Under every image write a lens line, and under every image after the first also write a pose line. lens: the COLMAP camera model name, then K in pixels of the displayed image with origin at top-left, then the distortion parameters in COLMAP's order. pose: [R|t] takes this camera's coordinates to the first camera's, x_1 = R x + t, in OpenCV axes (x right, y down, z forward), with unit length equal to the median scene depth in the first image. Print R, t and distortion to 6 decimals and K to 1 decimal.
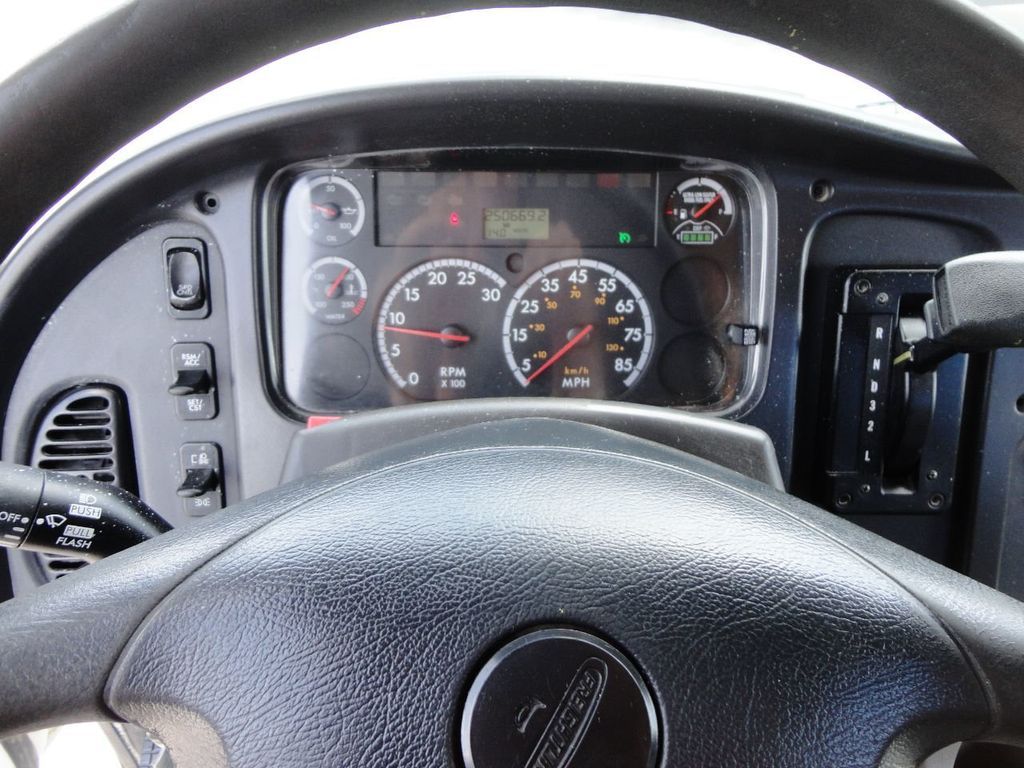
lens RADIAL K [[723.6, 0, 510.9], [0, 723.6, 385.0], [0, 0, 1]] dist [-0.021781, -0.001365]
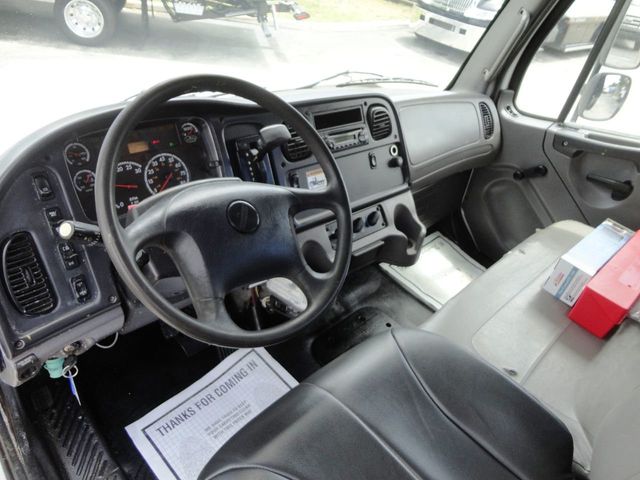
lens RADIAL K [[452.3, 0, 321.0], [0, 452.3, 242.4], [0, 0, 1]] dist [-0.021781, -0.001365]
pose [[0.711412, -0.323904, 0.623683, -0.774425], [0.322680, 0.938927, 0.119554, 0.185436], [-0.624316, 0.116198, 0.772481, -0.941250]]
